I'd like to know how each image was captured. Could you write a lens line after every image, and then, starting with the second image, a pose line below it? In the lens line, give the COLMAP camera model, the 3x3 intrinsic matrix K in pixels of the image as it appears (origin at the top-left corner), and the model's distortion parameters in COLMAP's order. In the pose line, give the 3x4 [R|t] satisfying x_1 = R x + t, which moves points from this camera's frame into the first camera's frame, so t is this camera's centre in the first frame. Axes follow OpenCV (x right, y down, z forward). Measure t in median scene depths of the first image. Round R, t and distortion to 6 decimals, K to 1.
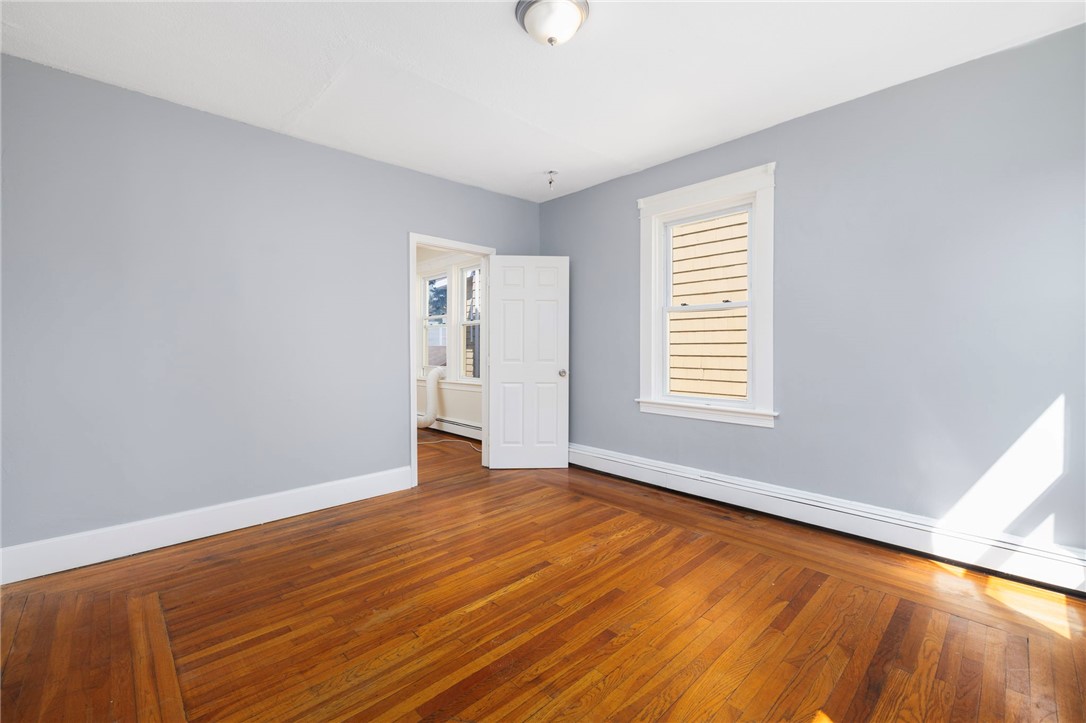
lens RADIAL K [[471.4, 0, 538.3], [0, 471.4, 355.9], [0, 0, 1]] dist [0.002006, -0.000749]
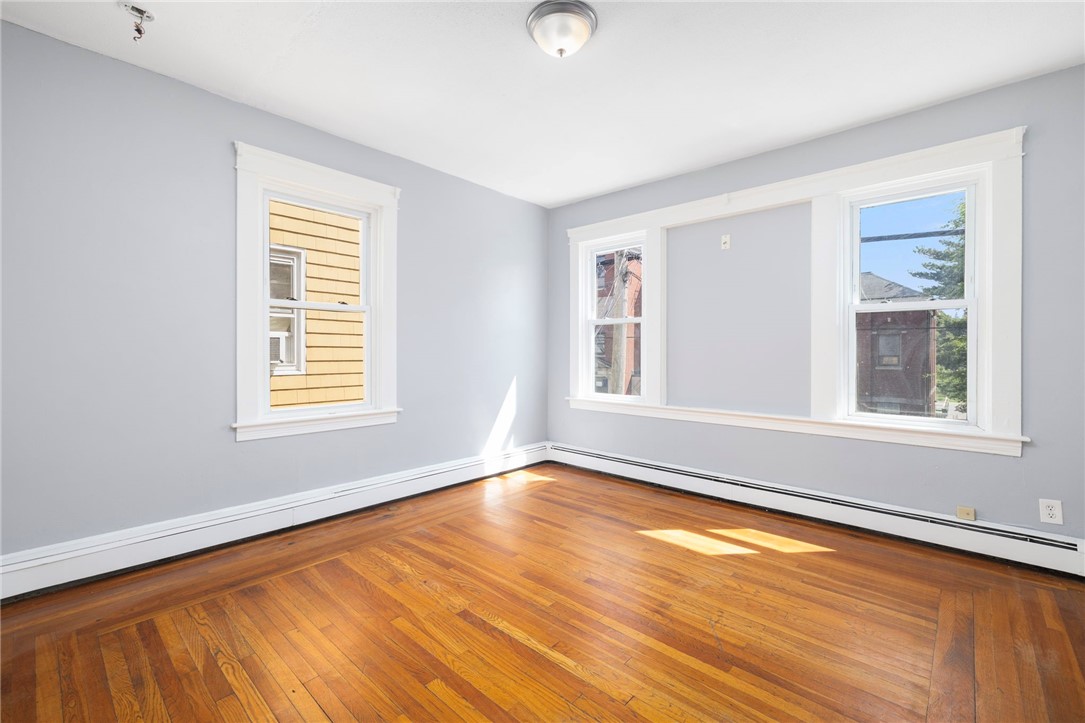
lens RADIAL K [[471.0, 0, 535.8], [0, 471.0, 357.8], [0, 0, 1]] dist [0.002006, -0.000749]
pose [[-0.099987, -0.009863, 0.994940, -0.715420], [0.013760, 0.999842, 0.011294, -0.012470], [-0.994894, 0.014820, -0.099836, 0.838317]]
